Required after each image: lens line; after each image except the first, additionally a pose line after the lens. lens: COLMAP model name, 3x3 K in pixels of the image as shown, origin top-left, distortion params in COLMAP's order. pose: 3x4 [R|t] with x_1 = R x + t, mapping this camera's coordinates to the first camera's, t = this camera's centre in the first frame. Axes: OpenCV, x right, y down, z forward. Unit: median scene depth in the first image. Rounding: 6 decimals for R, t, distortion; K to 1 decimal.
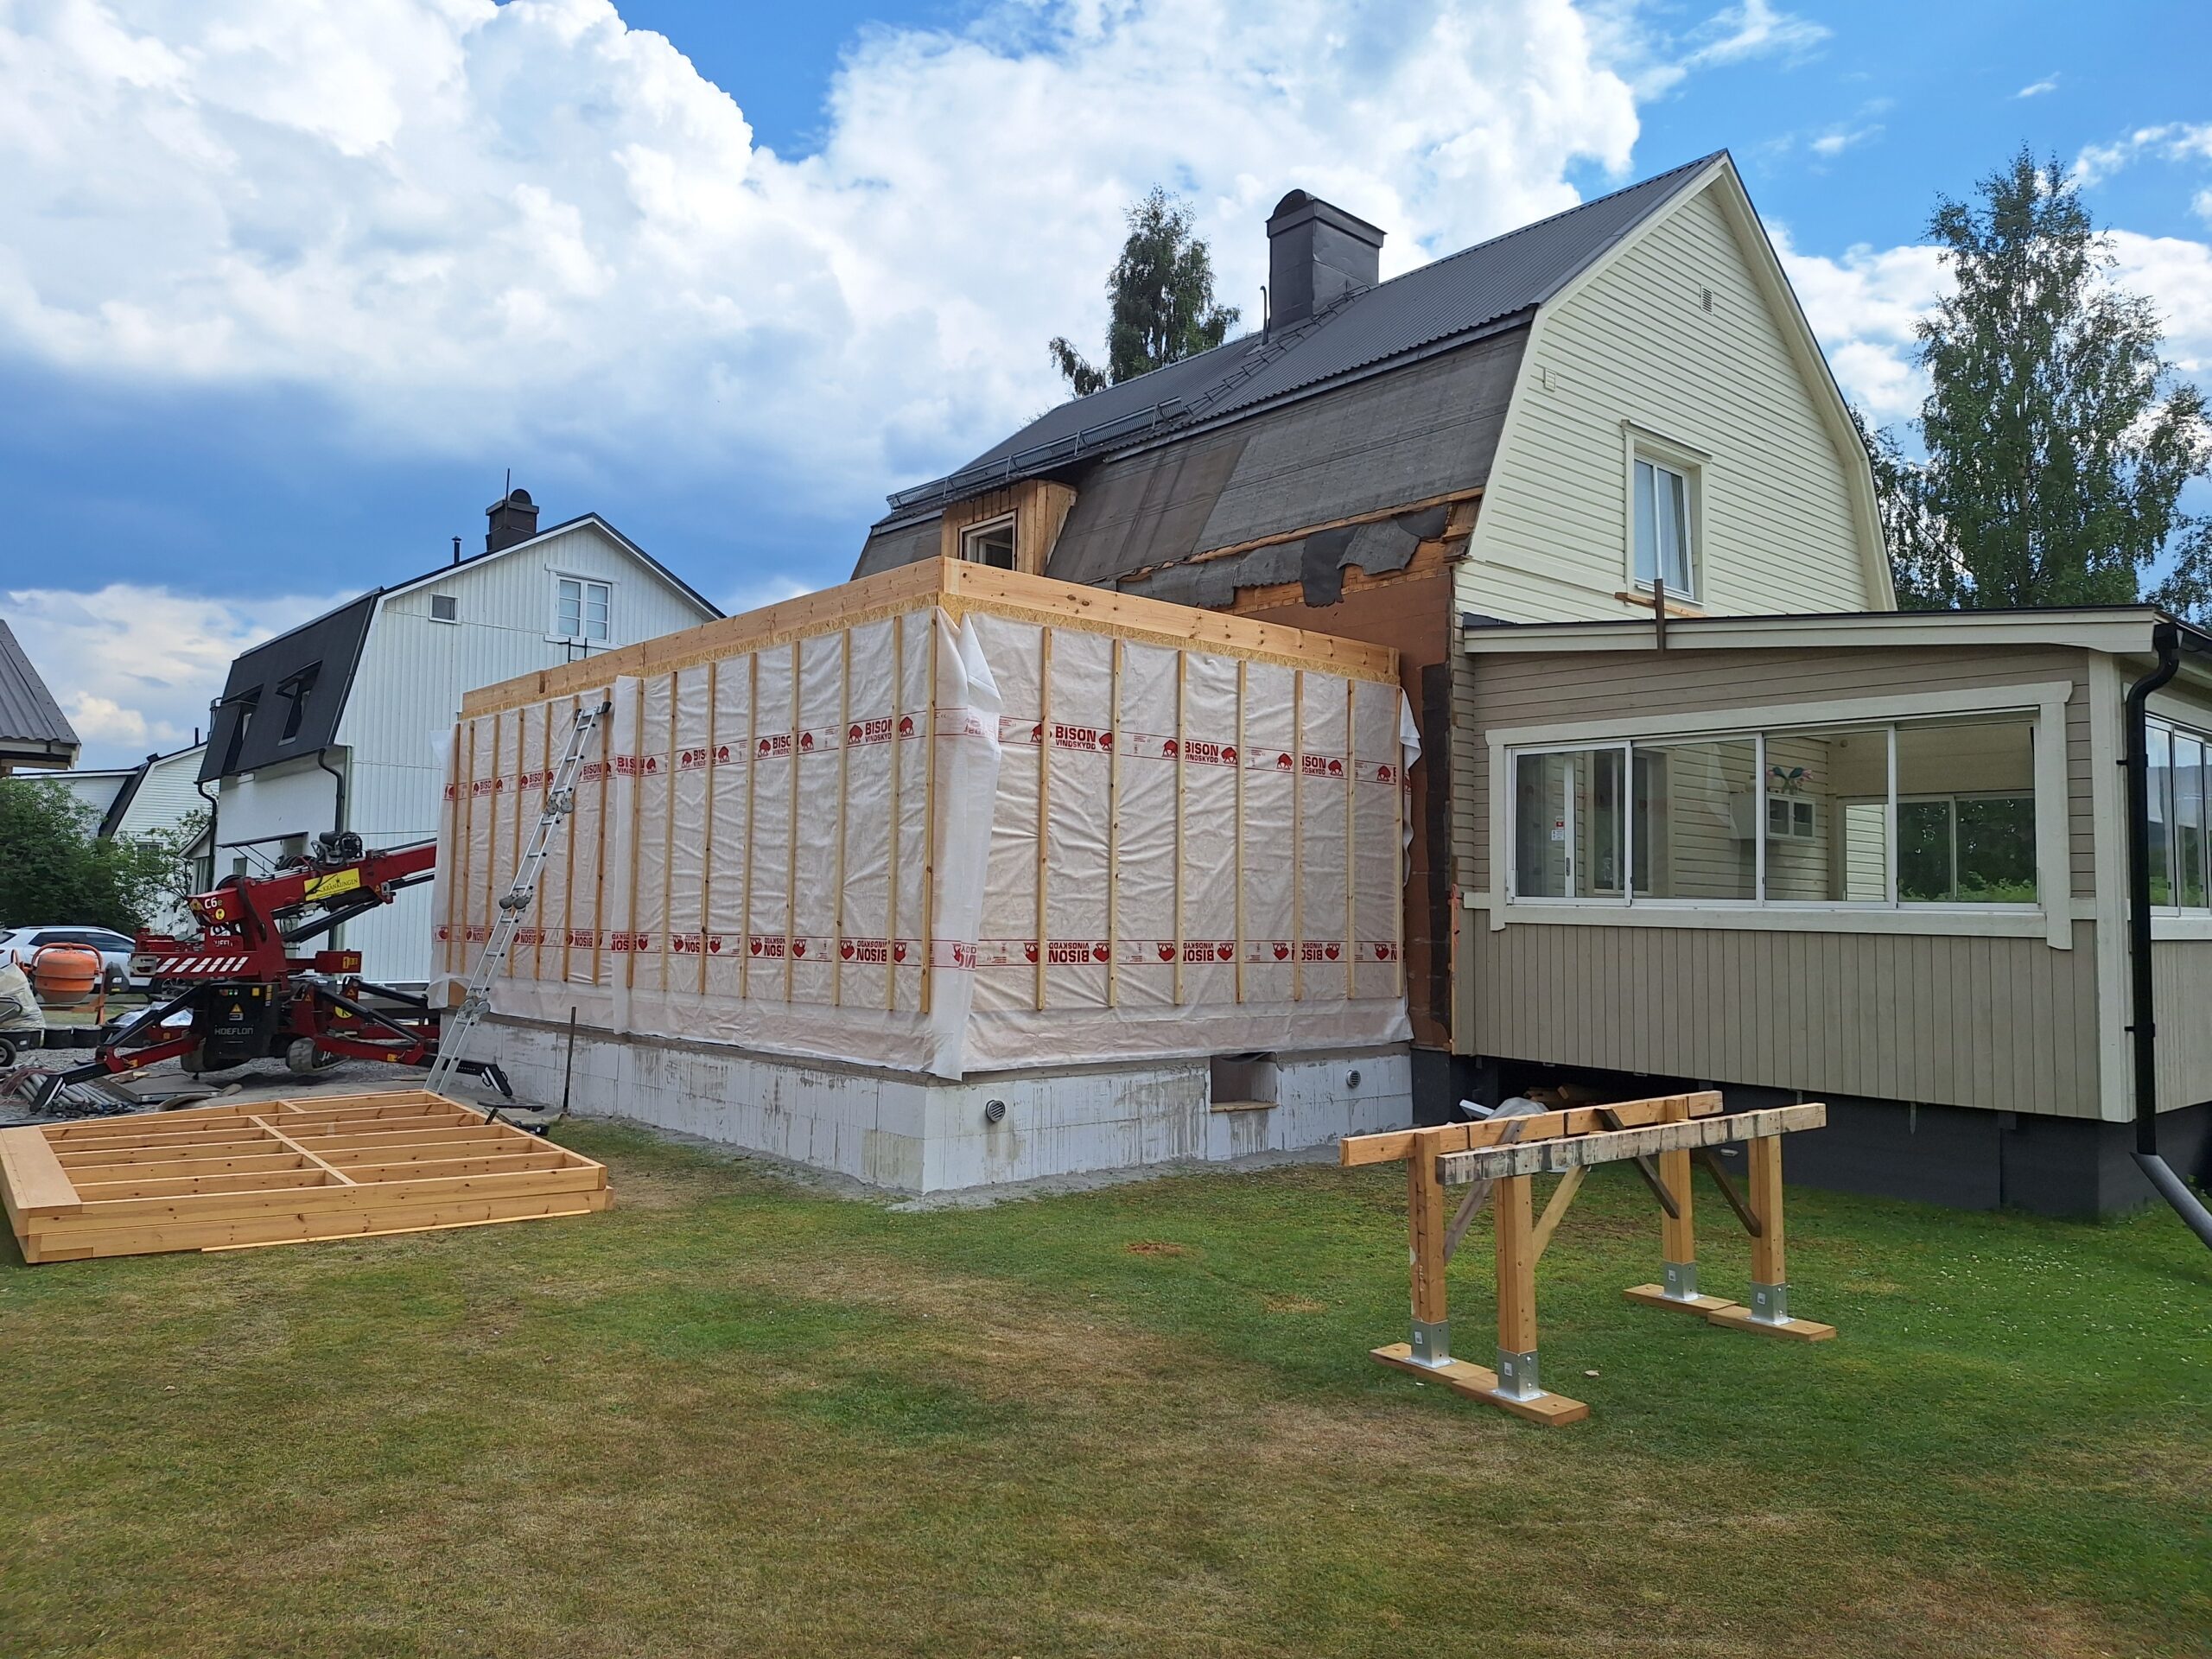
lens RADIAL K [[1546.1, 0, 1109.1], [0, 1546.1, 821.1], [0, 0, 1]] dist [0.092973, -0.113069]
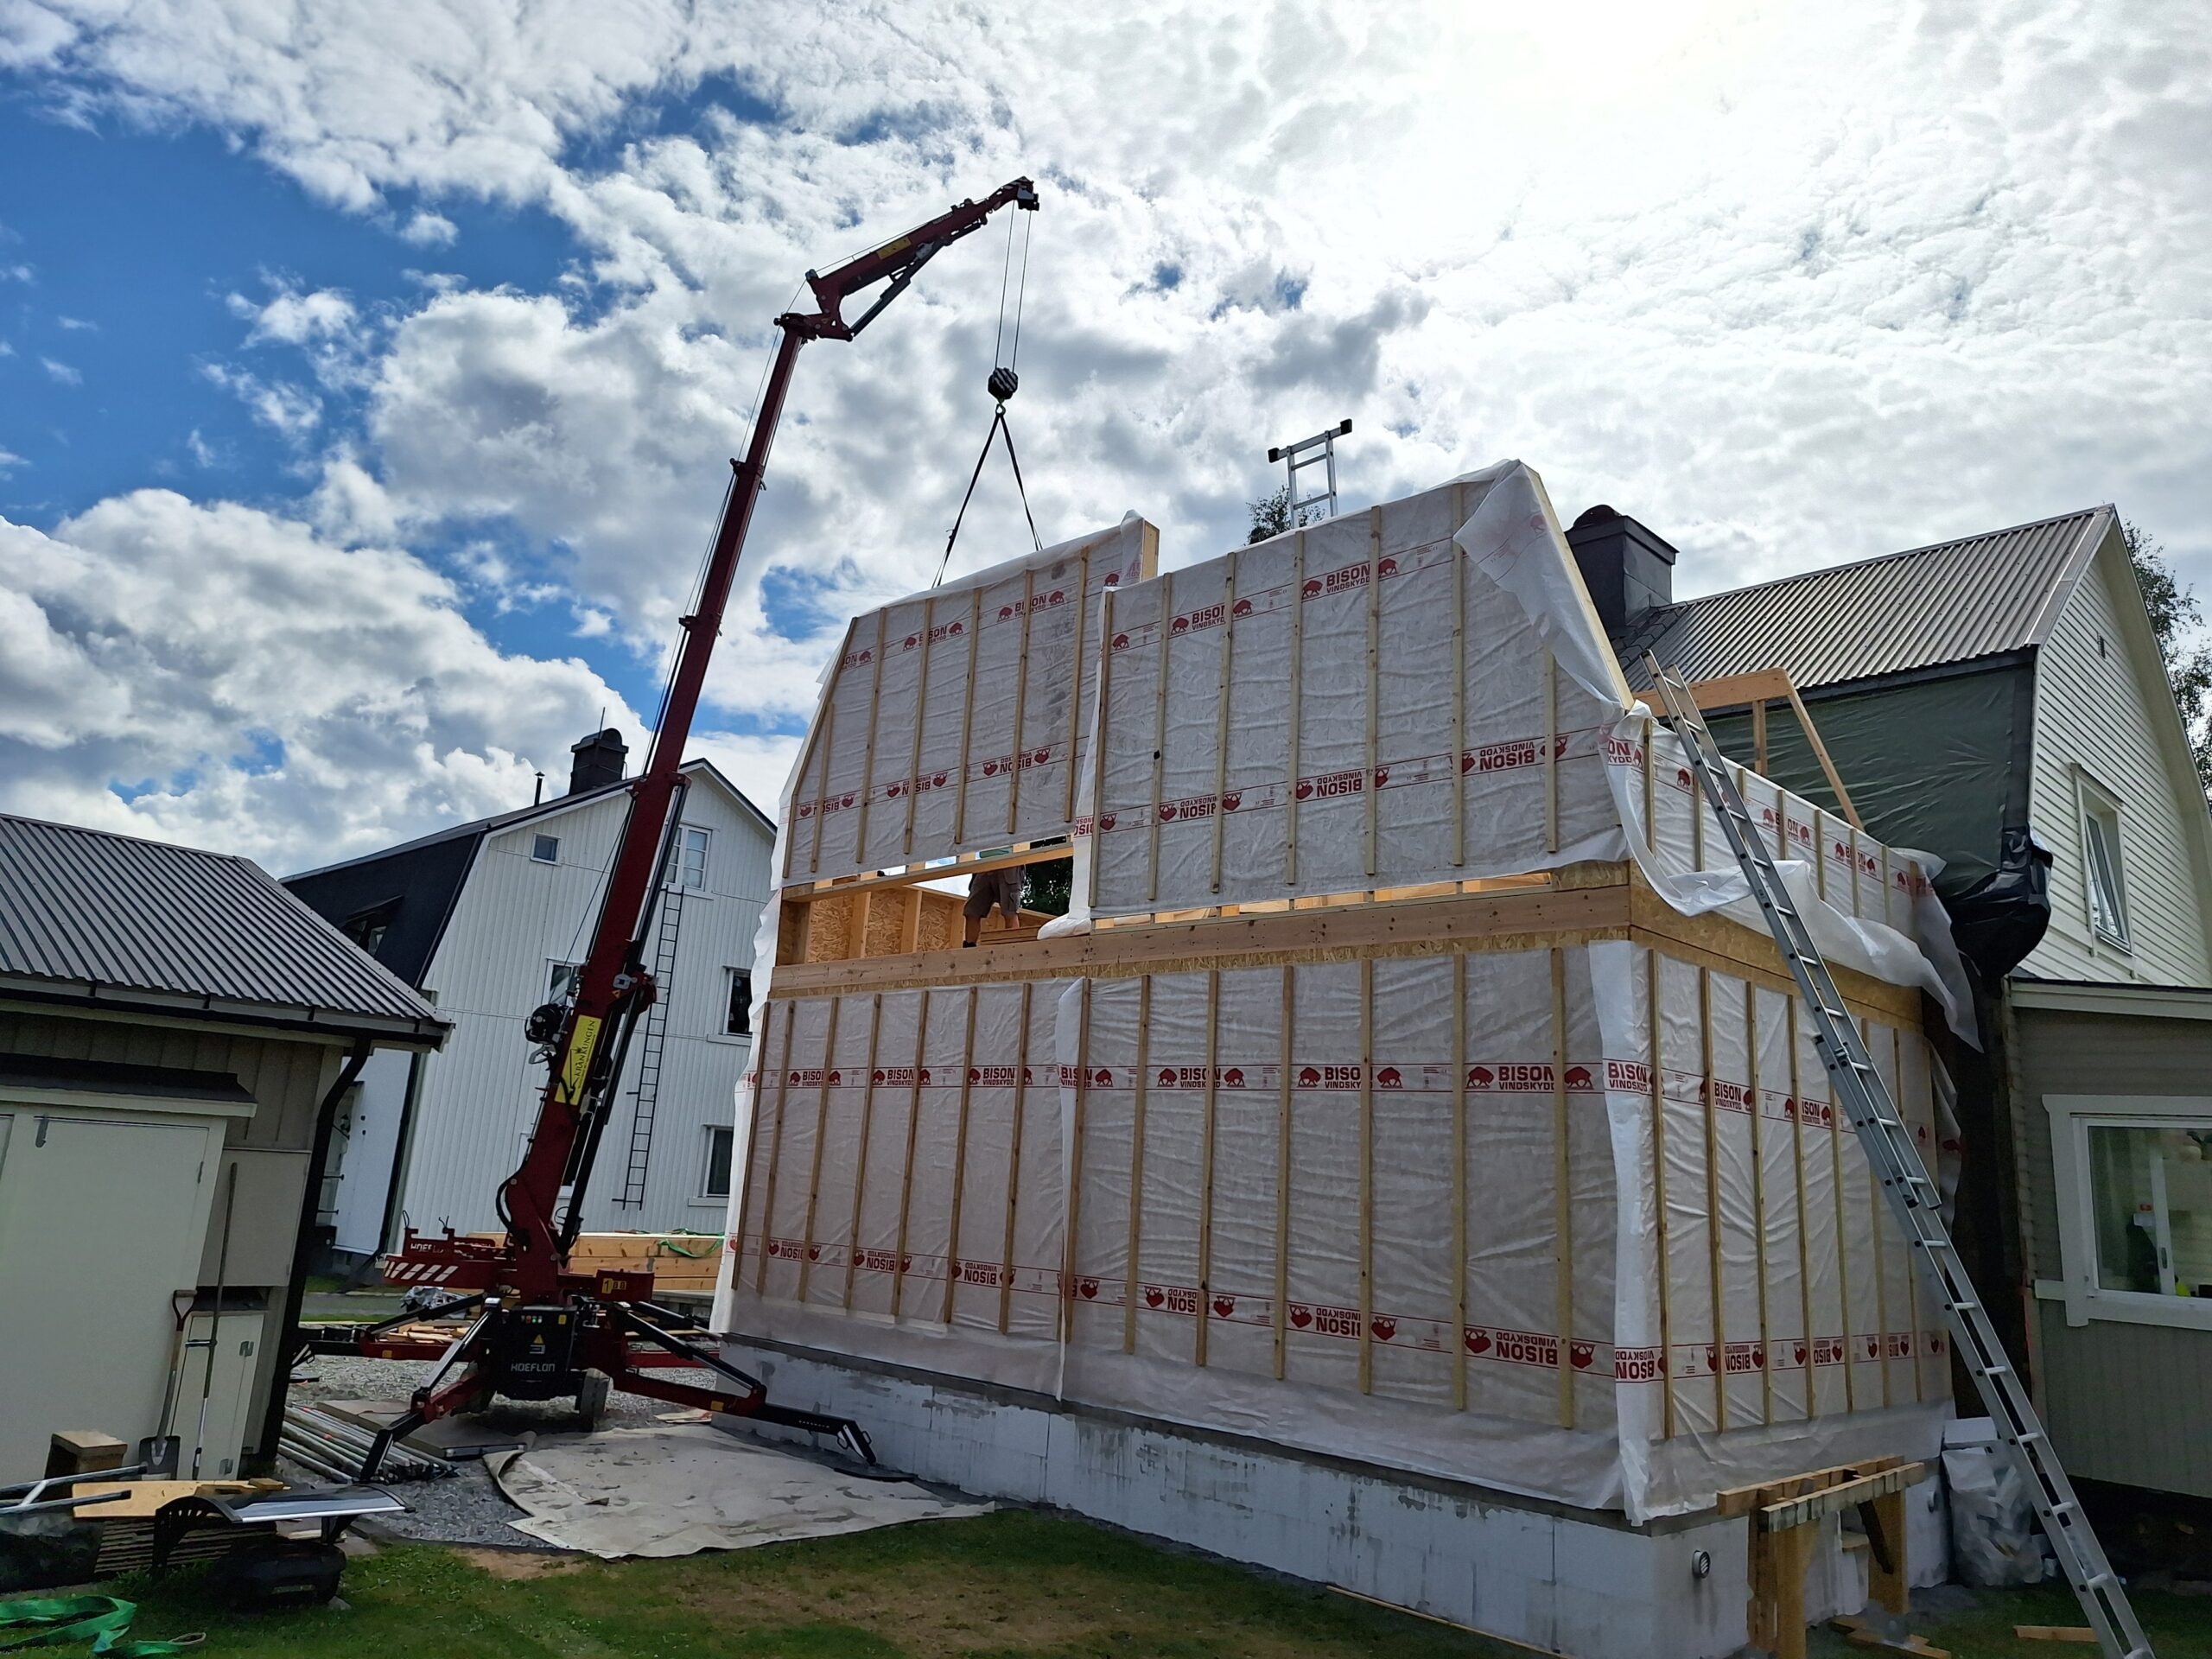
lens RADIAL K [[1527.5, 0, 1096.5], [0, 1527.5, 806.1], [0, 0, 1]] dist [0.101962, -0.114302]
pose [[0.995873, 0.063041, 0.065284, -0.377634], [-0.050954, 0.983673, -0.172599, -0.038899], [-0.075099, 0.168561, 0.982826, 0.121283]]
